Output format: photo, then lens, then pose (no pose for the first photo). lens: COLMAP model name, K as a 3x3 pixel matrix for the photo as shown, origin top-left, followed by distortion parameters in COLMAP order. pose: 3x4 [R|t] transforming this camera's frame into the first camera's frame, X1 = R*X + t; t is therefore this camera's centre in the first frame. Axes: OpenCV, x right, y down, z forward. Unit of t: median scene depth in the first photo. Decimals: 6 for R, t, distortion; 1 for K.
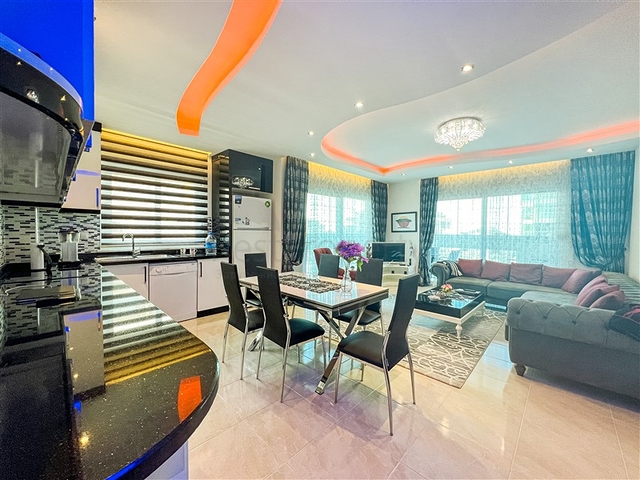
lens RADIAL K [[256.4, 0, 317.6], [0, 256.4, 238.6], [0, 0, 1]] dist [-0.010440, 0.002663]
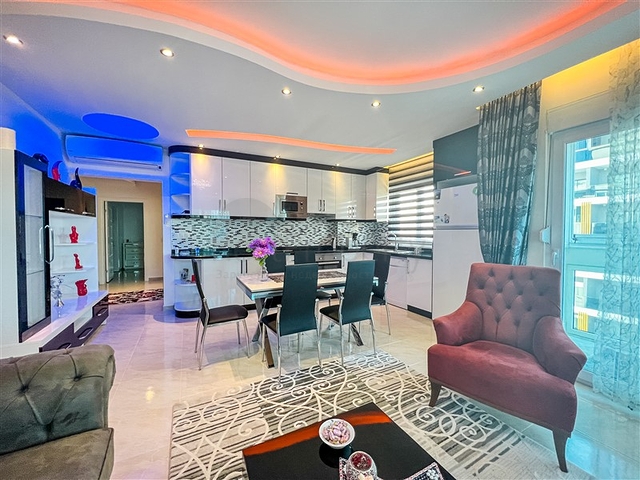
lens RADIAL K [[256.4, 0, 319.0], [0, 256.4, 237.7], [0, 0, 1]] dist [-0.010440, 0.002663]
pose [[-0.323328, 0.011487, -0.946217, 0.731857], [-0.023461, 0.999522, 0.020151, -0.016518], [0.945996, 0.028715, -0.322904, 1.040186]]
